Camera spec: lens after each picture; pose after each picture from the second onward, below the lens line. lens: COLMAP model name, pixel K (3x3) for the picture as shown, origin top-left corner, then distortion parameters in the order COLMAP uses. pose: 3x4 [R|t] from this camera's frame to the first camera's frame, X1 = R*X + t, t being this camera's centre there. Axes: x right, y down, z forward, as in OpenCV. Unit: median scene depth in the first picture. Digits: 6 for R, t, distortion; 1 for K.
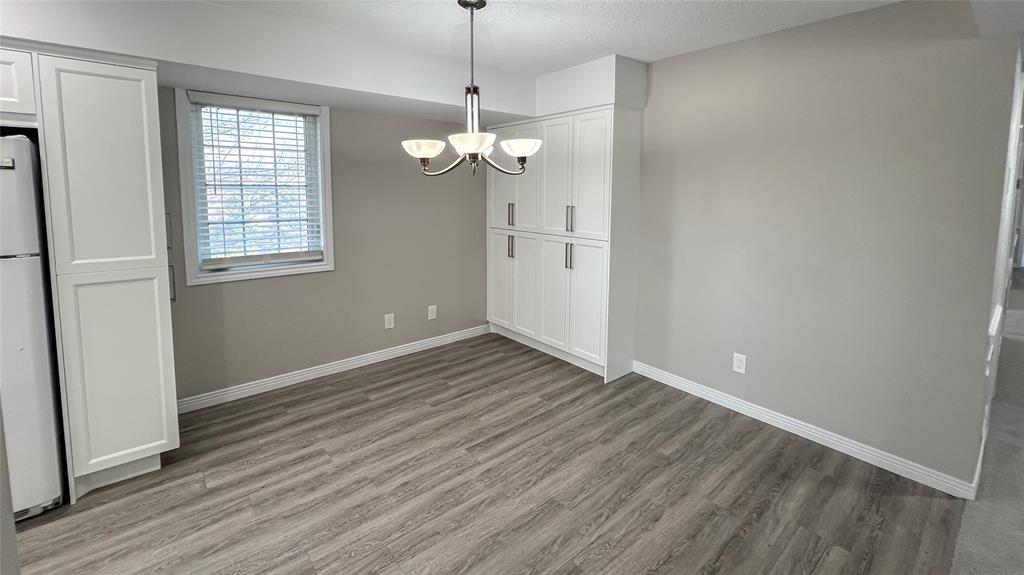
lens RADIAL K [[433.8, 0, 526.8], [0, 433.8, 230.7], [0, 0, 1]] dist [-0.001876, -0.000392]
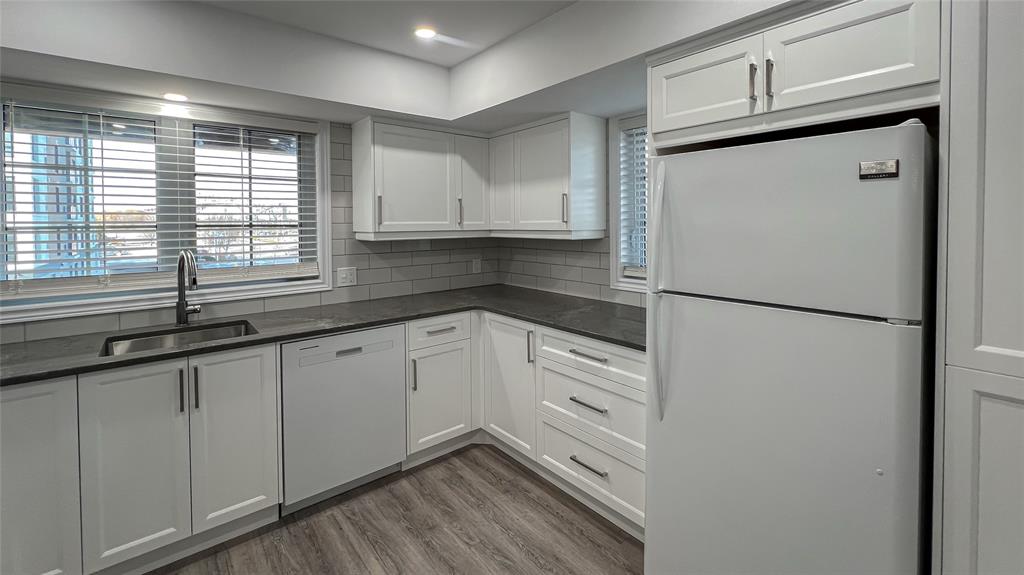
lens RADIAL K [[433.8, 0, 526.1], [0, 433.8, 230.9], [0, 0, 1]] dist [-0.001876, -0.000392]
pose [[-0.004262, 0.014245, -0.999889, -0.431649], [-0.082101, 0.996518, 0.014547, -0.025421], [0.996615, 0.082154, -0.003078, 0.366652]]
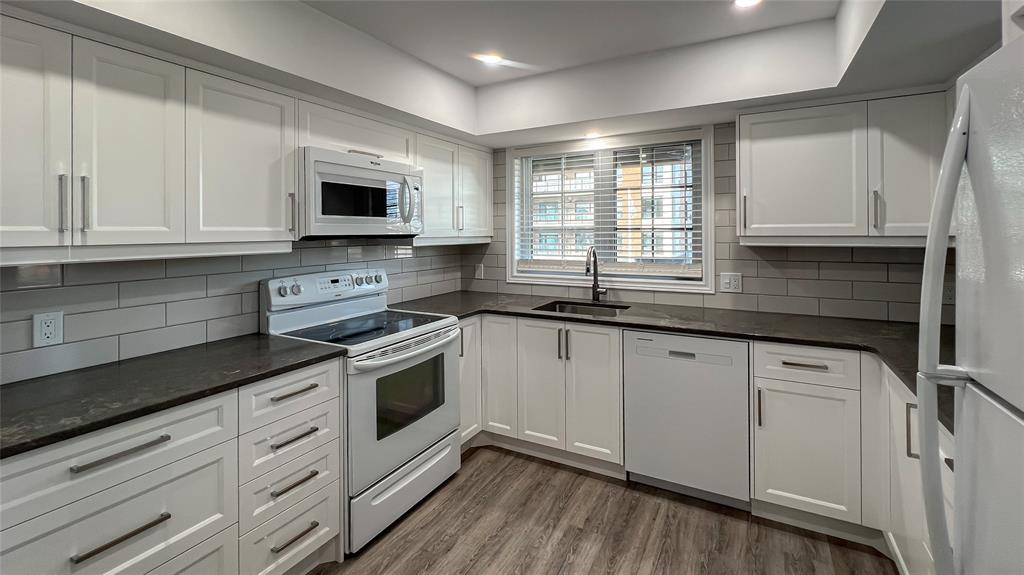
lens RADIAL K [[433.8, 0, 526.9], [0, 433.8, 228.6], [0, 0, 1]] dist [-0.001876, -0.000392]
pose [[-0.933556, 0.001377, -0.358428, -0.710560], [-0.028791, 0.996473, 0.078819, -0.055836], [0.357272, 0.083901, -0.930224, 0.731484]]
